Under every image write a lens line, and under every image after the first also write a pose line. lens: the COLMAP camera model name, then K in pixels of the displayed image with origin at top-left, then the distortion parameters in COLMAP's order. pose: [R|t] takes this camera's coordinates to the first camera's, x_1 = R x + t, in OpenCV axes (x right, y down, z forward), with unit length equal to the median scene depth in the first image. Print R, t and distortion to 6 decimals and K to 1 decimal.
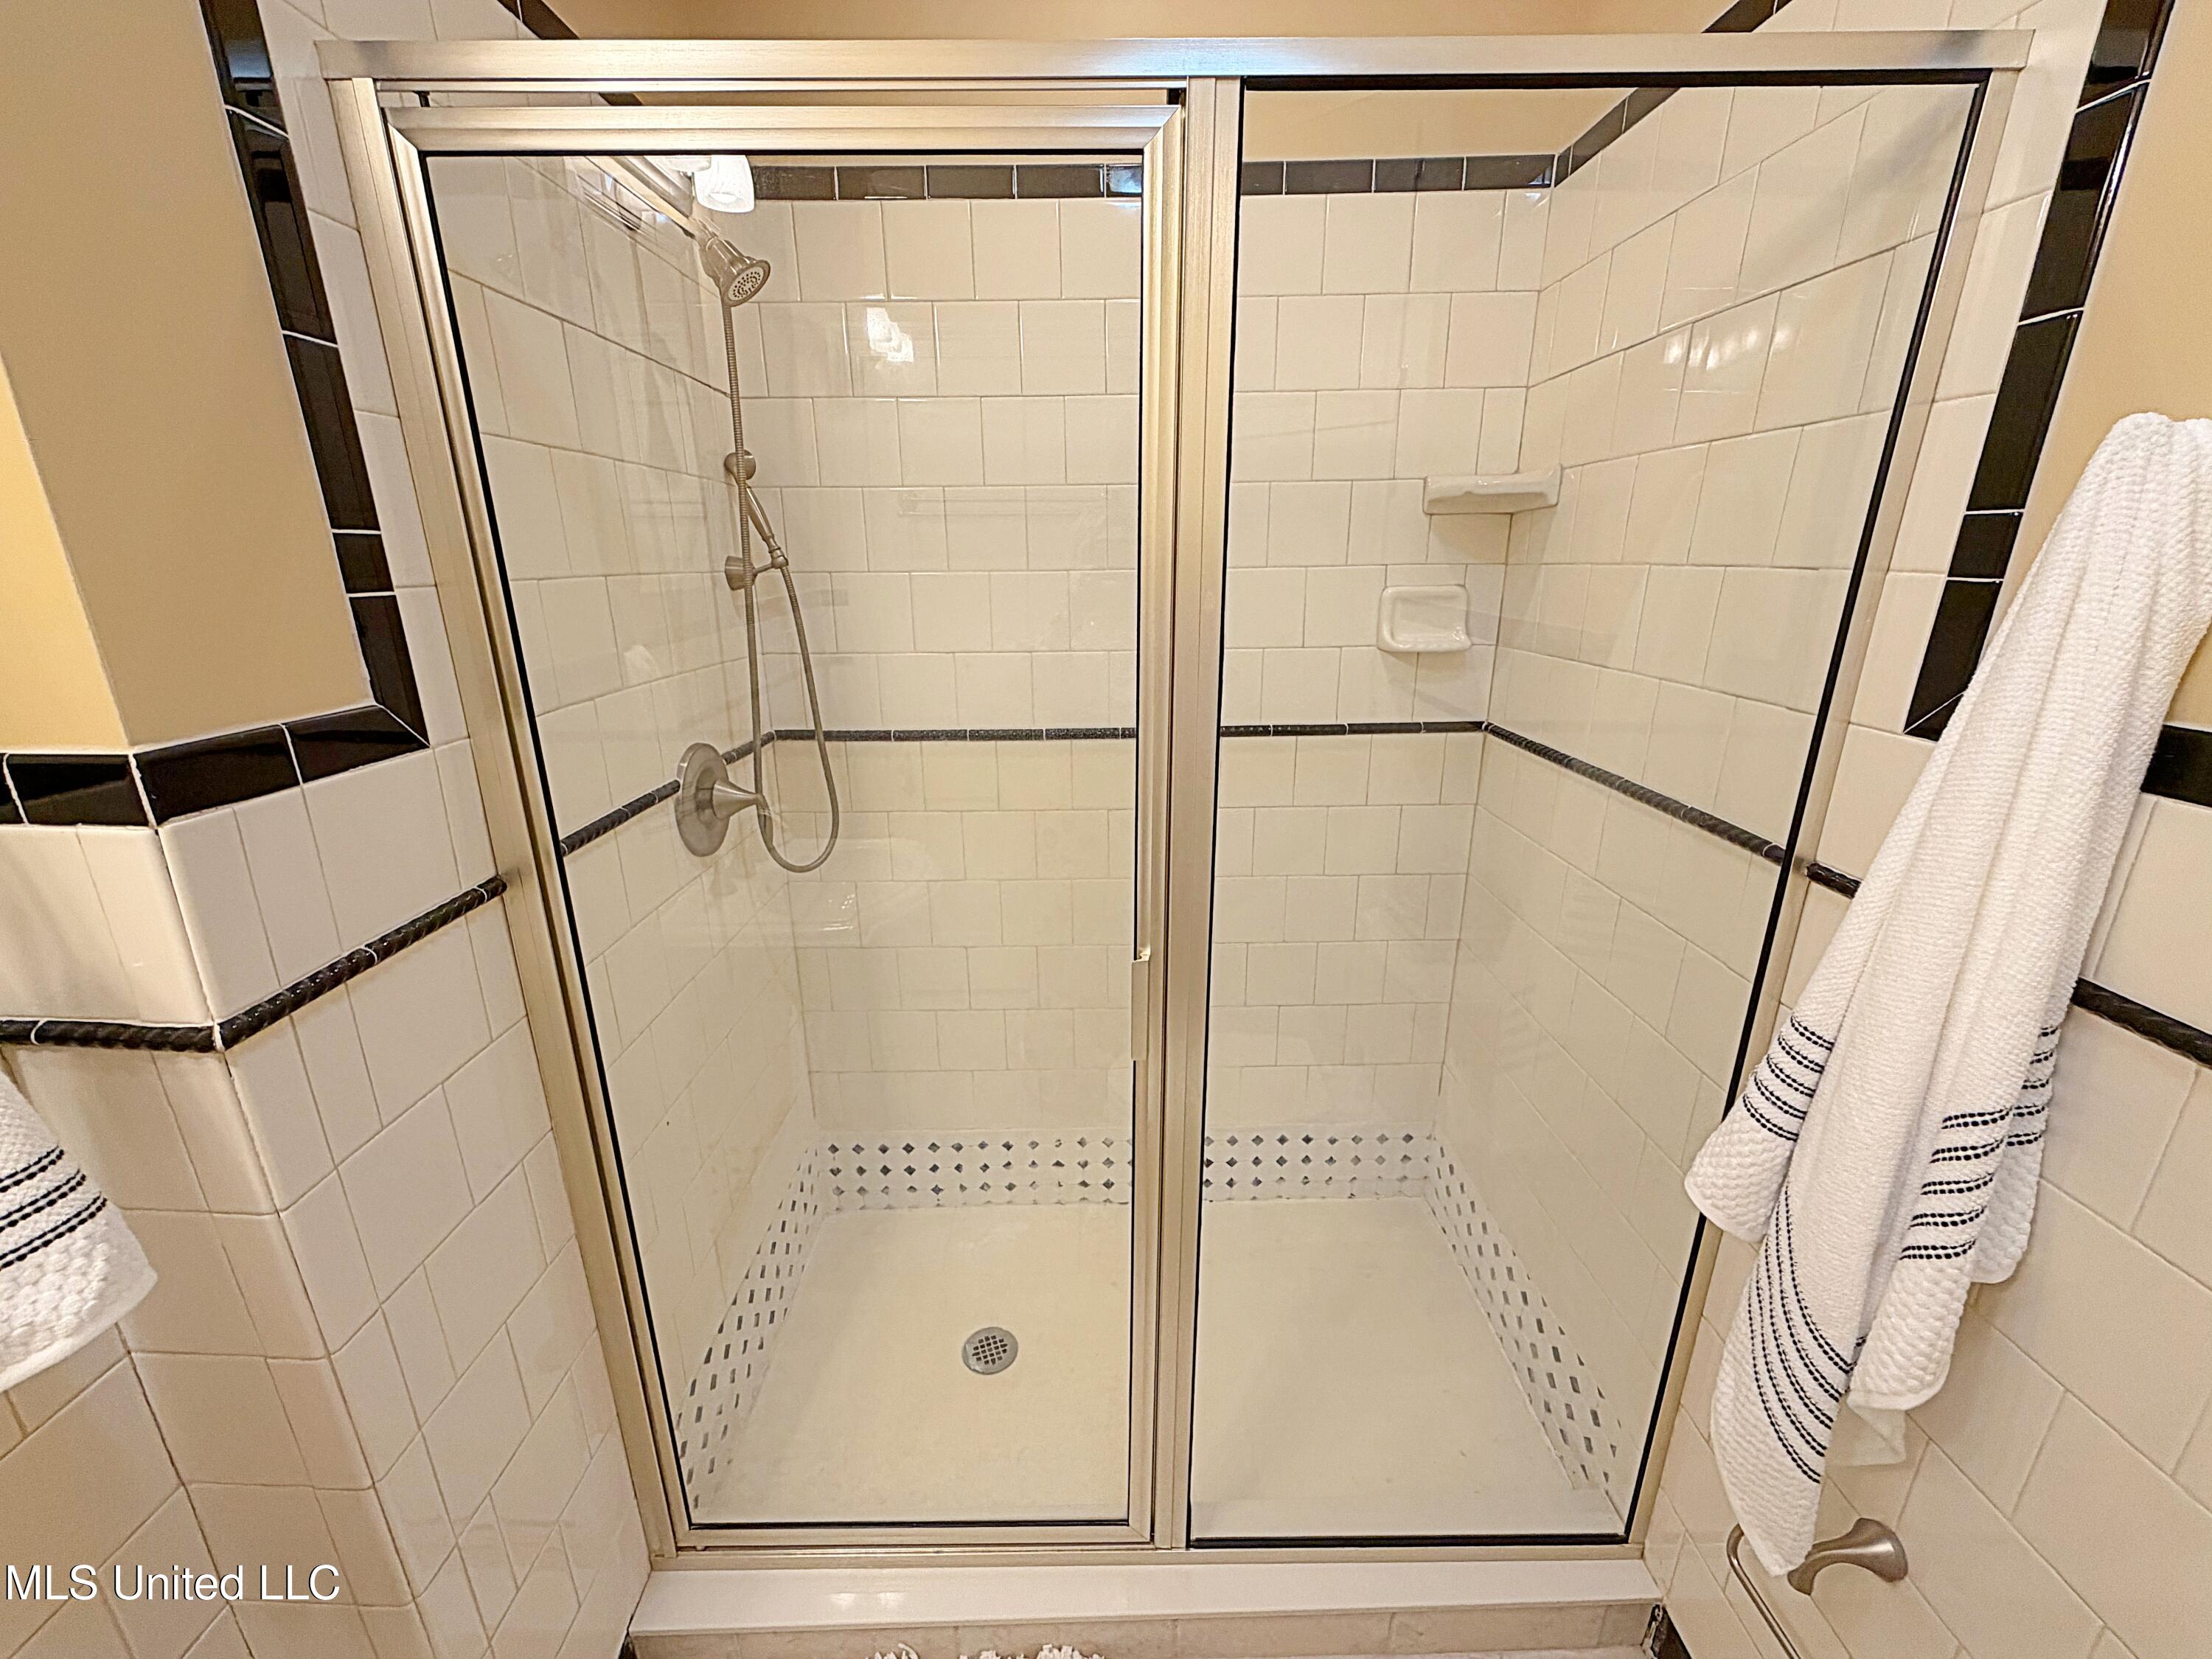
lens RADIAL K [[894.2, 0, 1110.6], [0, 894.2, 826.9], [0, 0, 1]] dist [-0.003209, -0.000237]
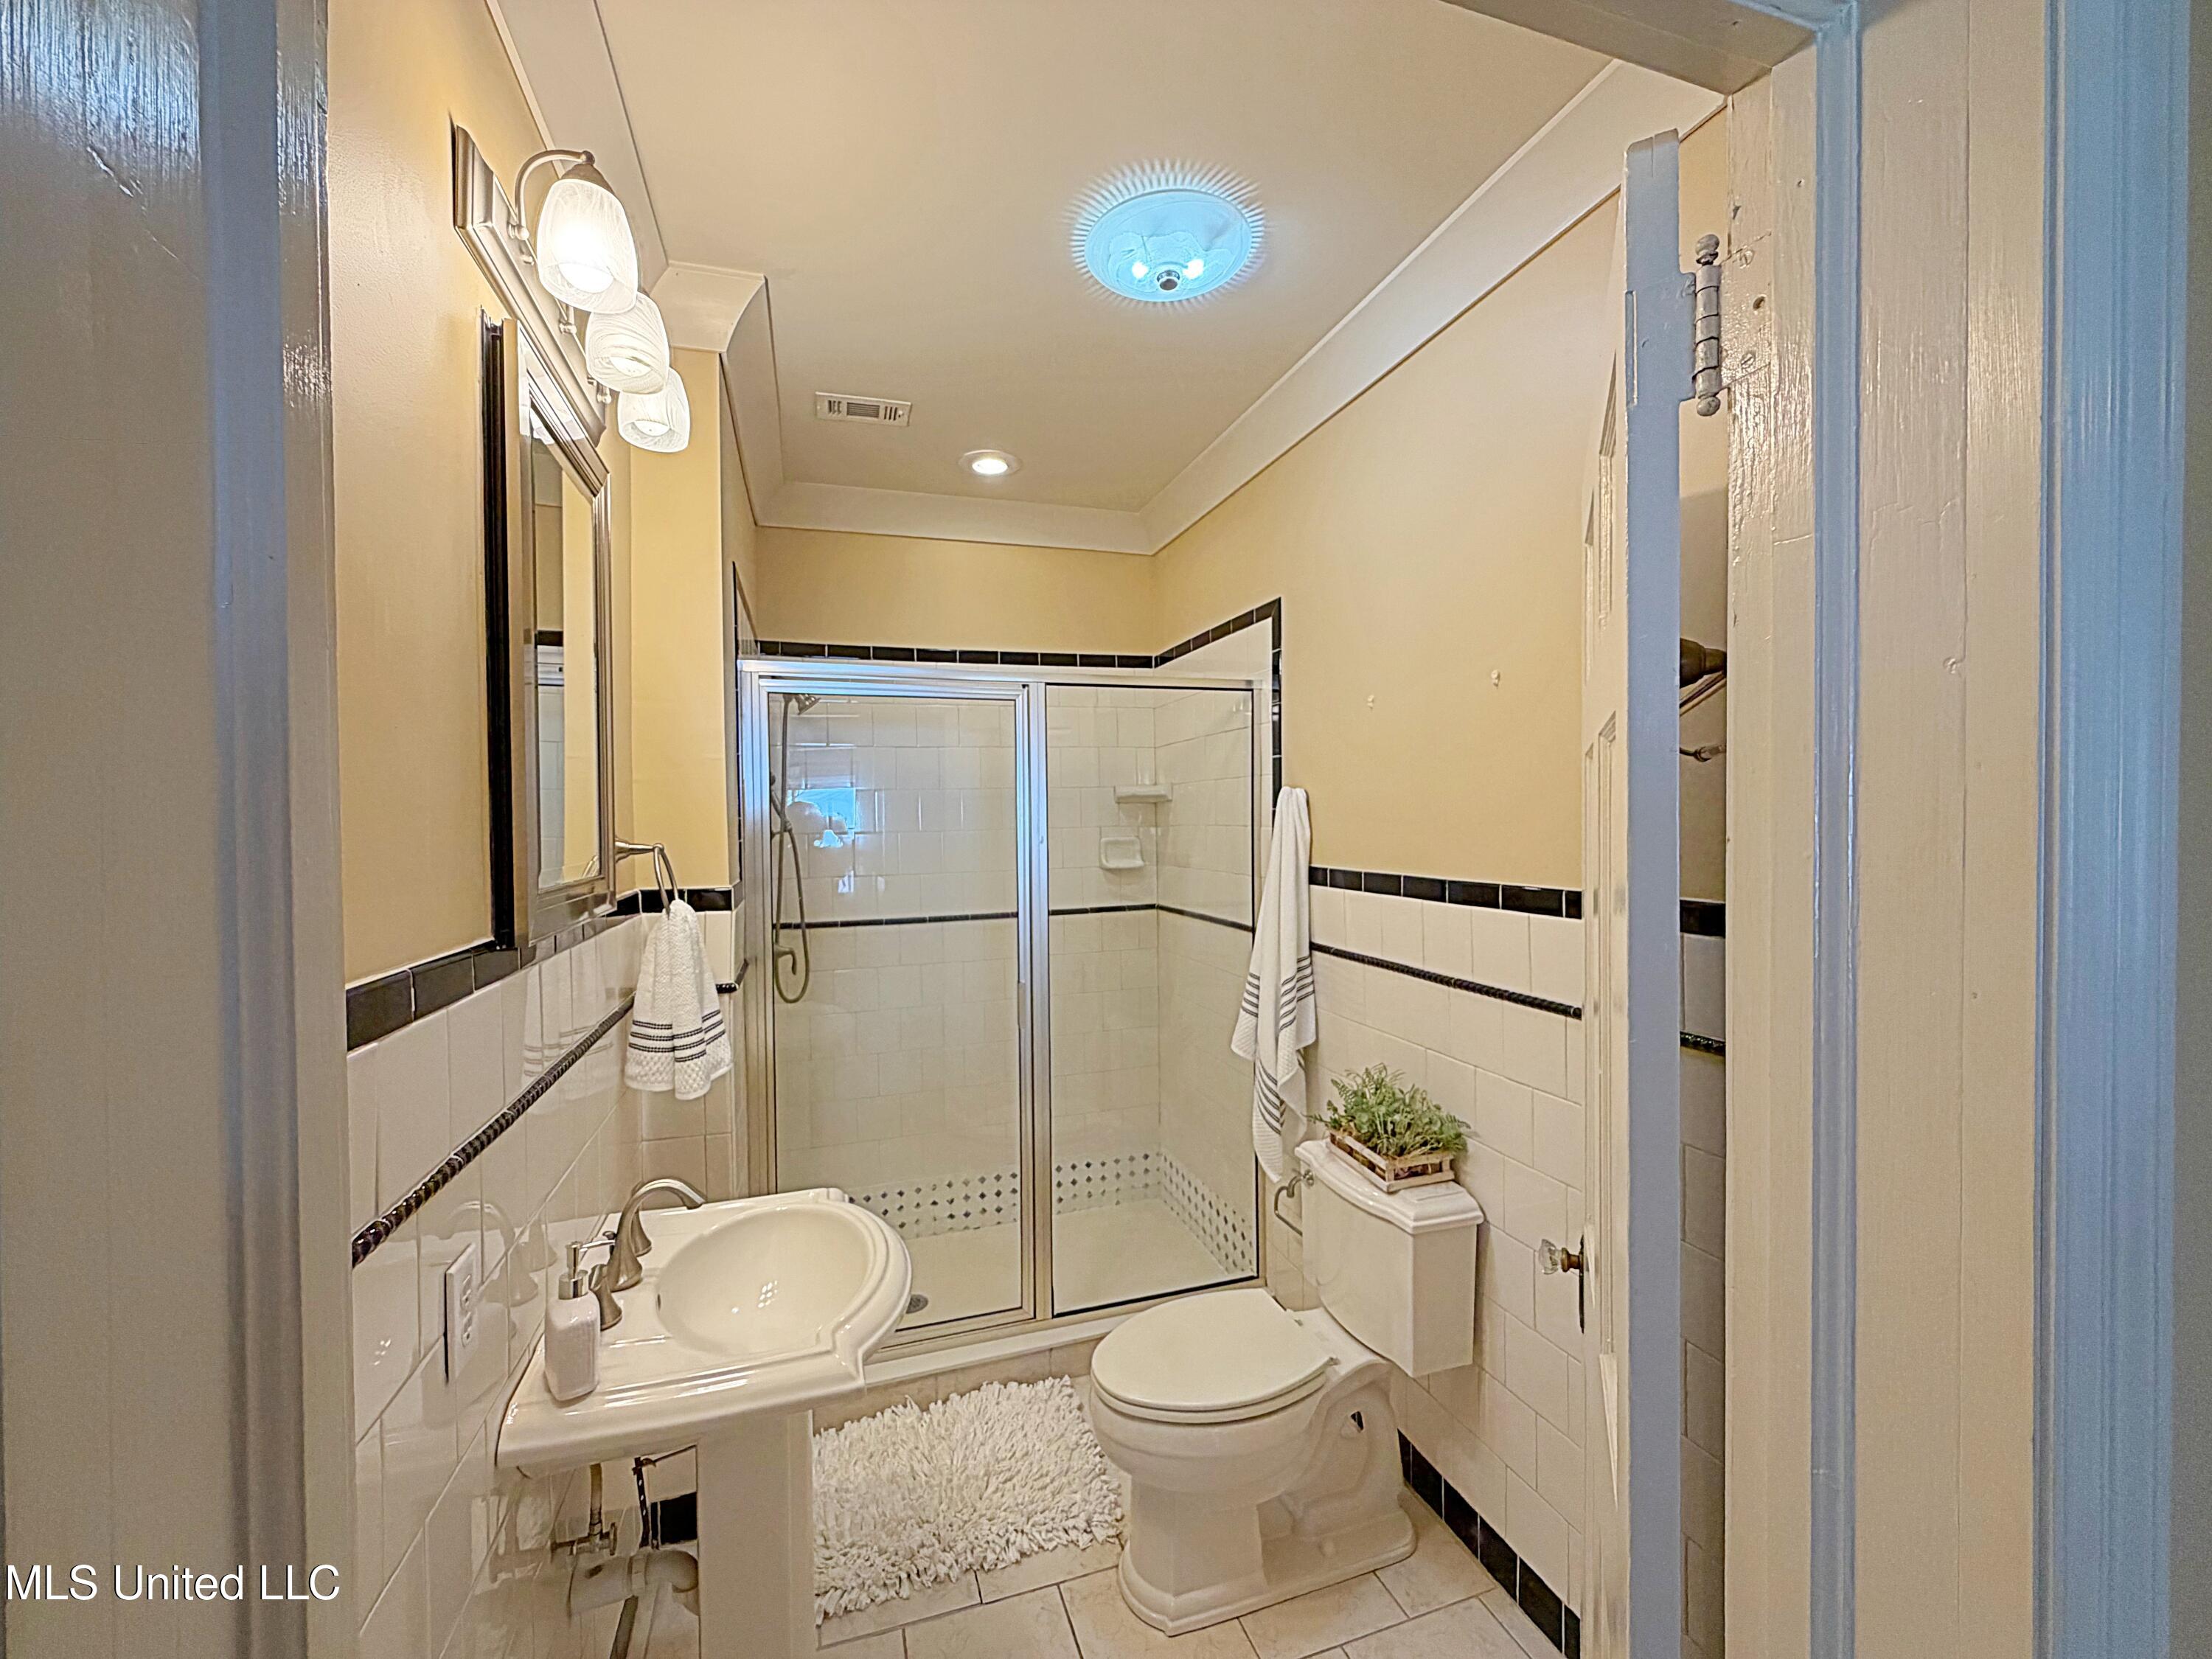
lens RADIAL K [[894.2, 0, 1108.5], [0, 894.2, 826.7], [0, 0, 1]] dist [-0.003209, -0.000237]
pose [[0.954382, -0.015590, 0.298181, -0.276844], [0.099438, 0.958226, -0.268169, 0.246871], [-0.281544, 0.285586, 0.916064, -0.853499]]
